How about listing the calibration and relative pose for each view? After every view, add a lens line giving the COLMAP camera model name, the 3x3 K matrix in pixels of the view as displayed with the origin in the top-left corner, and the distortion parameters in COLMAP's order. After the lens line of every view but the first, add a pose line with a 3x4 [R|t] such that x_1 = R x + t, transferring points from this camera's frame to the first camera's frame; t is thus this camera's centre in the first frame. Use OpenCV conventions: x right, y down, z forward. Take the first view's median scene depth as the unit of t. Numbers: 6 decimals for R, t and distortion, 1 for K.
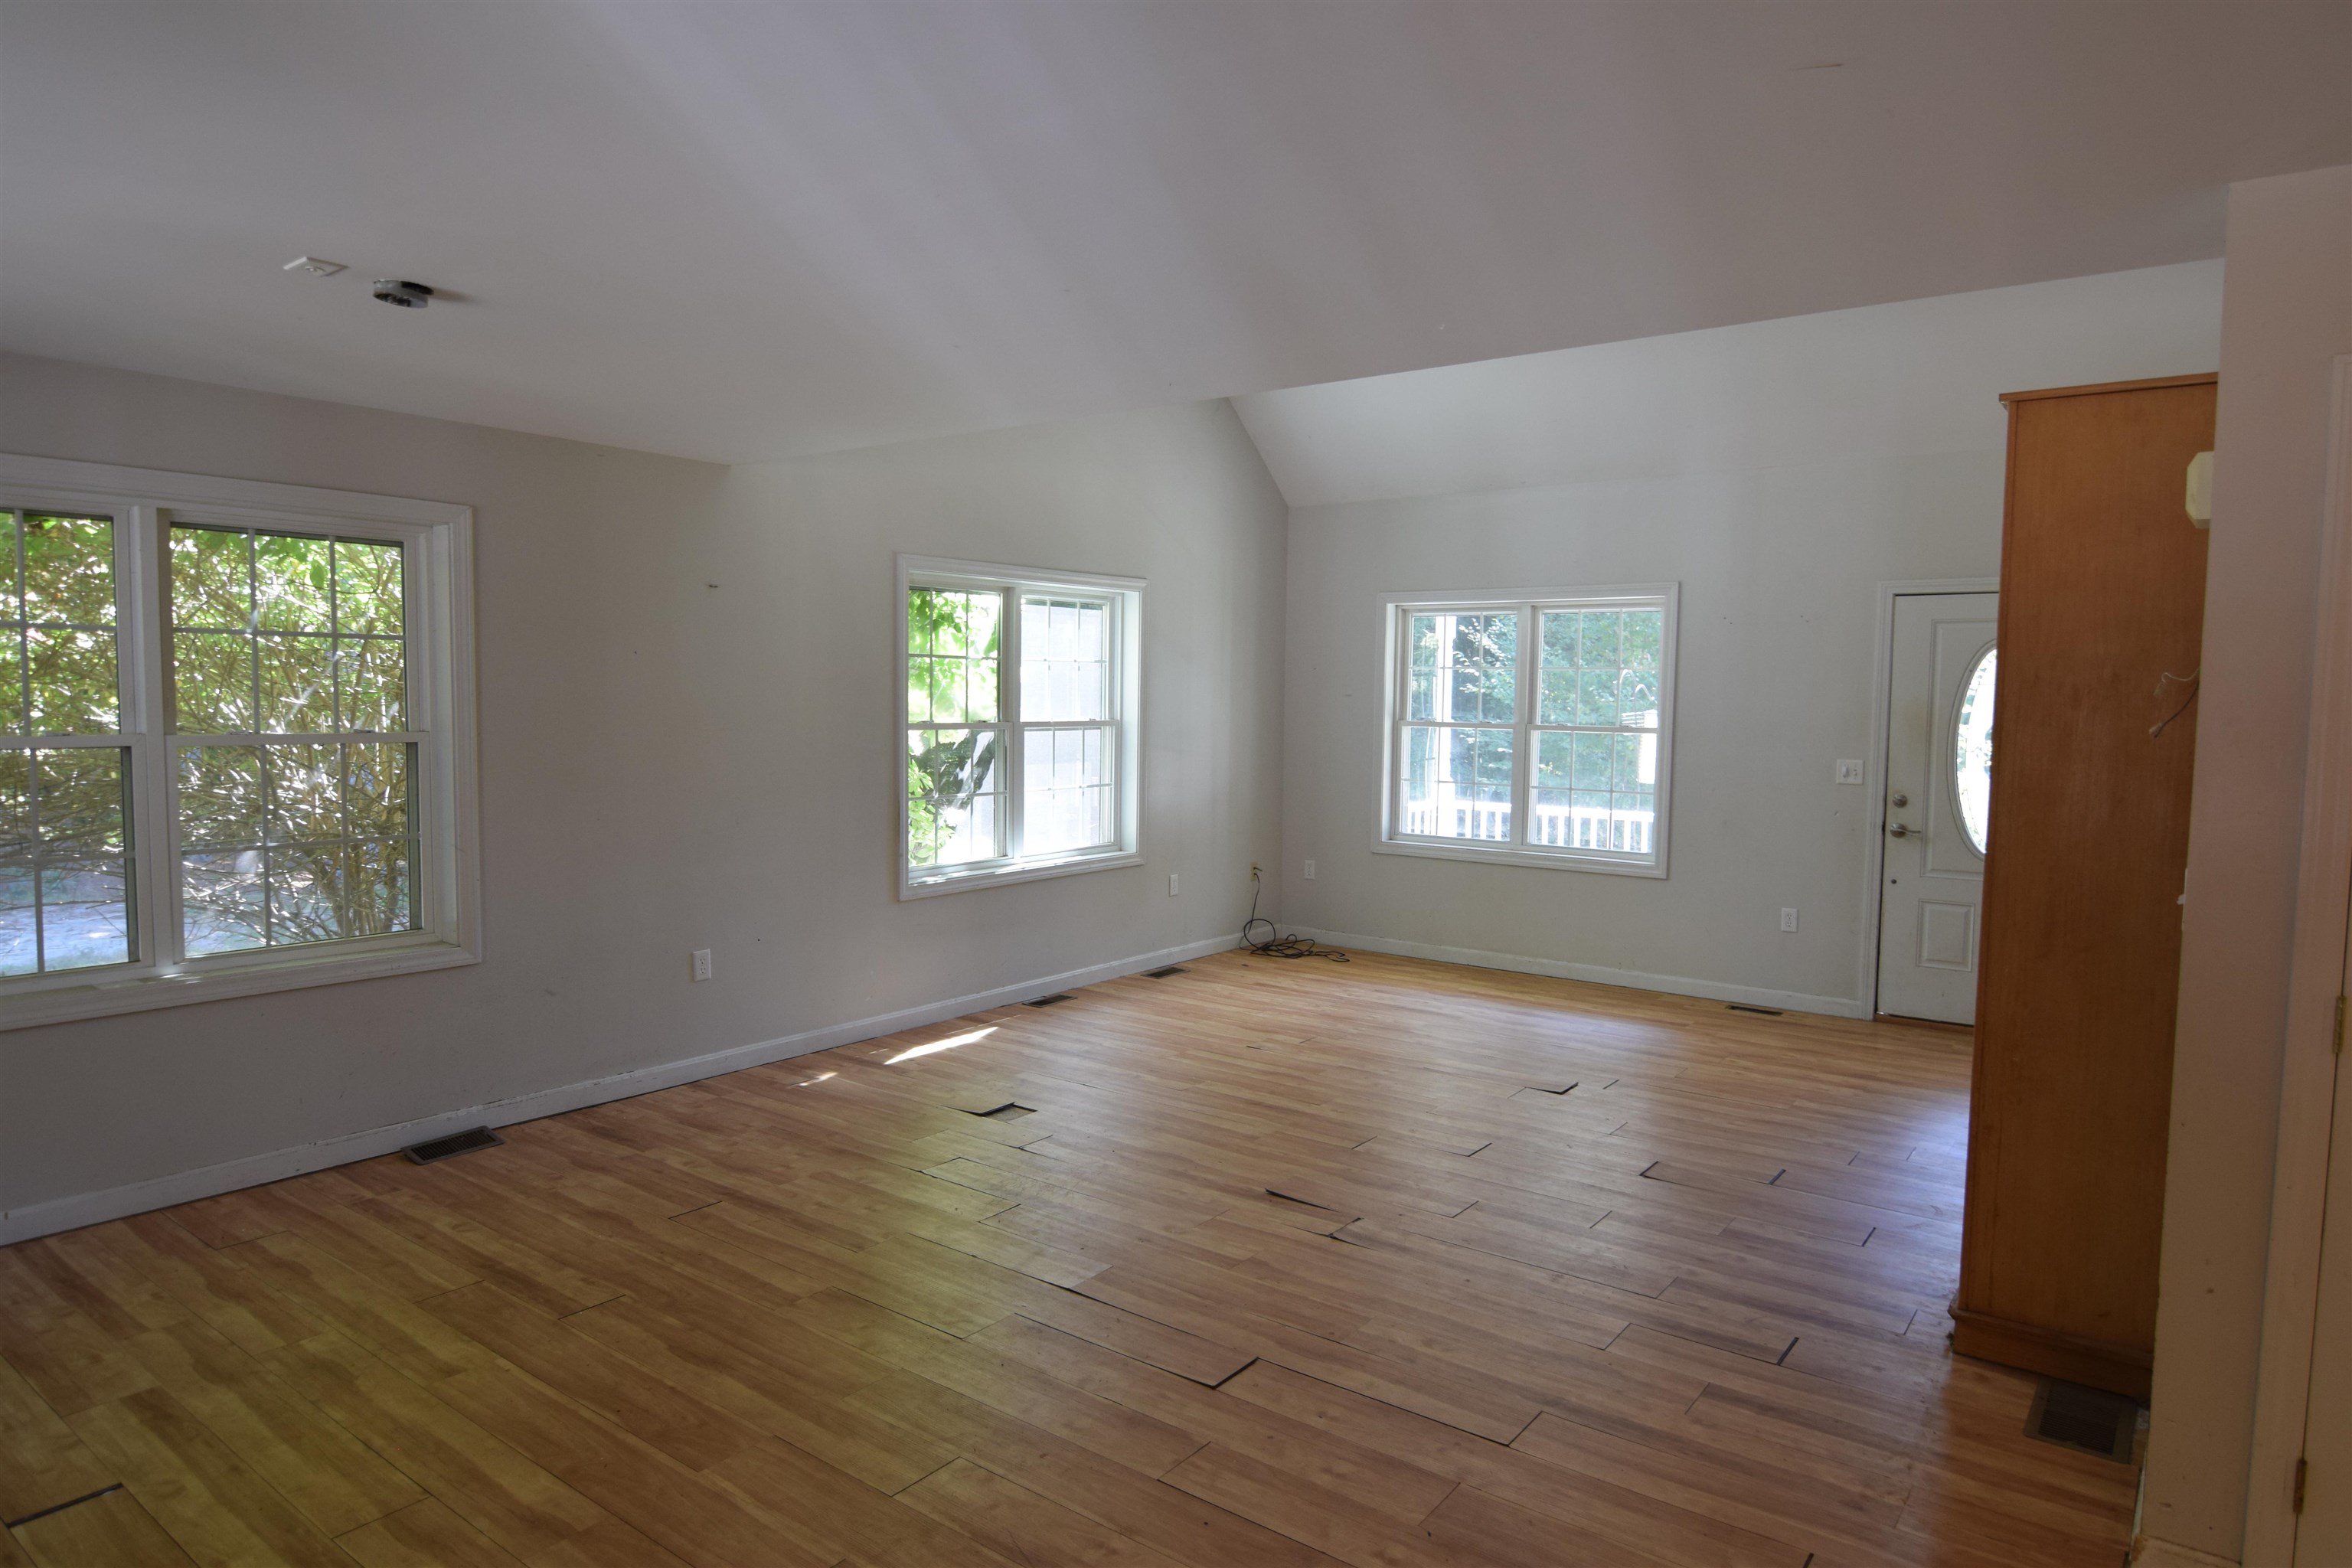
lens RADIAL K [[1413.0, 0, 1208.1], [0, 1413.0, 779.3], [0, 0, 1]] dist [-0.004140, -0.010790]
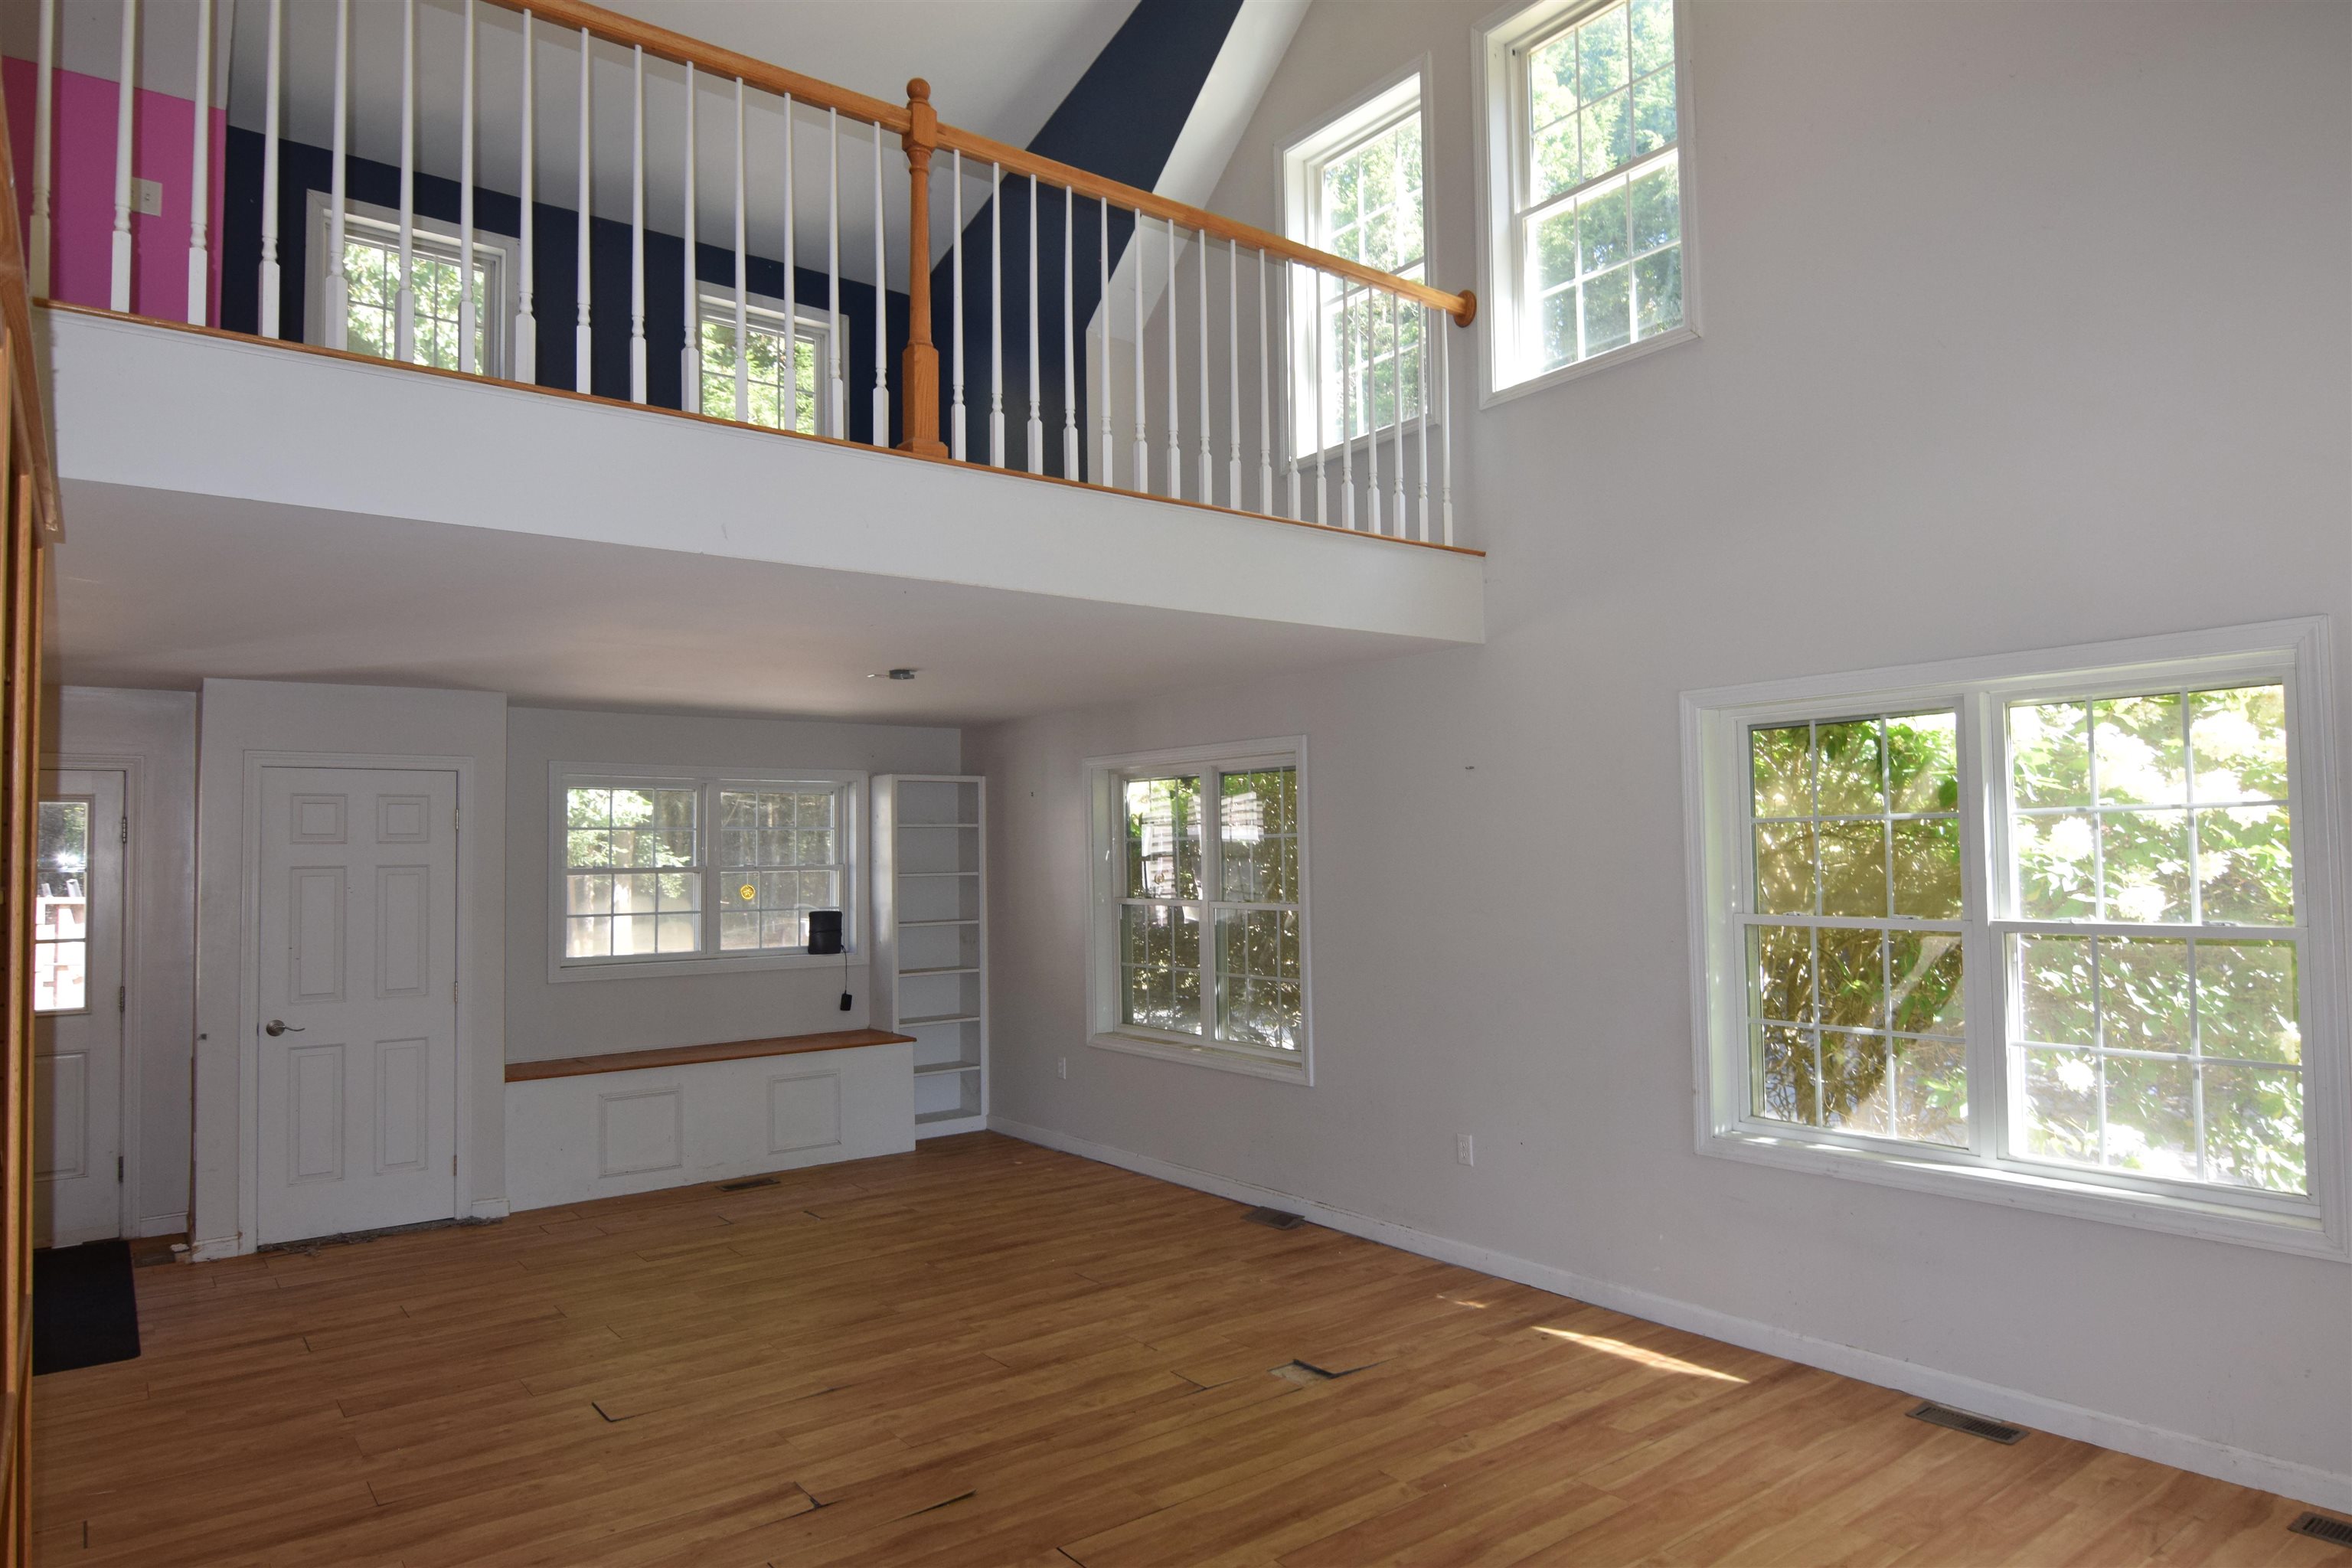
lens RADIAL K [[1413.0, 0, 1171.5], [0, 1413.0, 791.9], [0, 0, 1]] dist [-0.004140, -0.010790]
pose [[-0.285418, -0.054050, -0.956878, 0.883695], [-0.048337, 0.997950, -0.041952, -0.089498], [0.957183, 0.034278, -0.287445, 1.443496]]
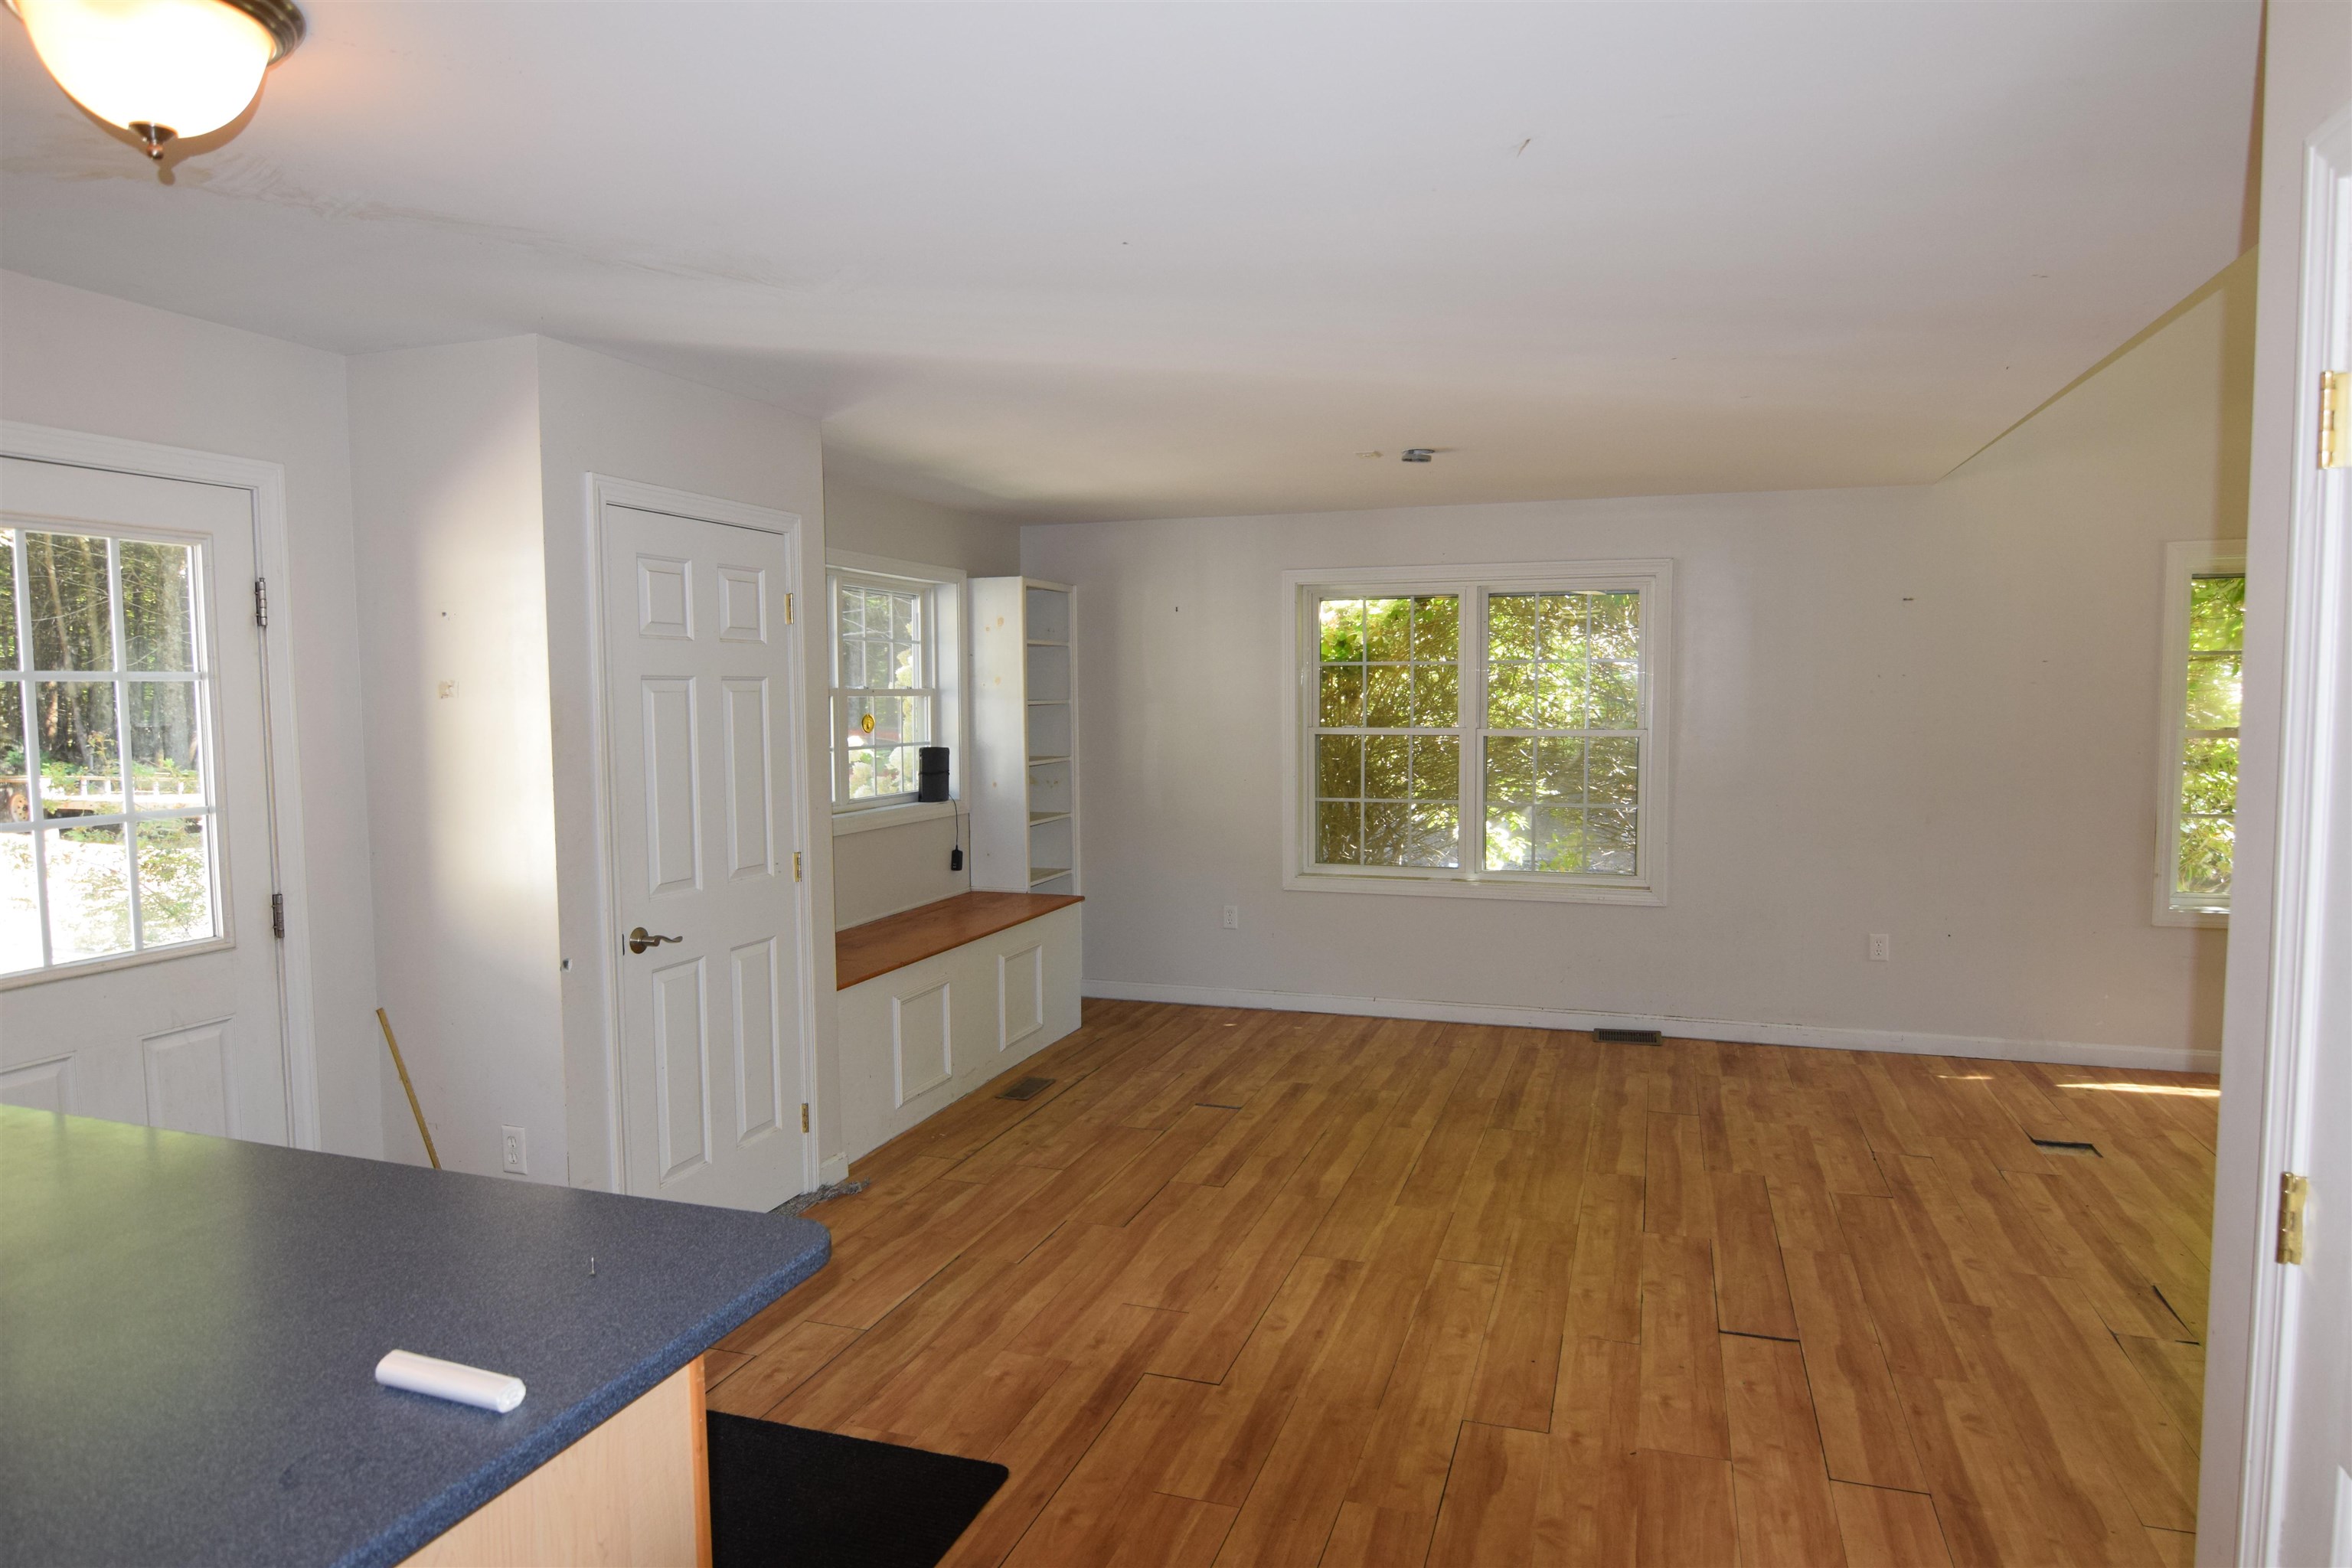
lens RADIAL K [[1413.0, 0, 1176.0], [0, 1413.0, 782.0], [0, 0, 1]] dist [-0.004140, -0.010790]
pose [[0.303096, 0.046681, -0.951816, 0.684937], [-0.050527, 0.998182, 0.032866, -0.006453], [0.951620, 0.038131, 0.304904, 0.191266]]
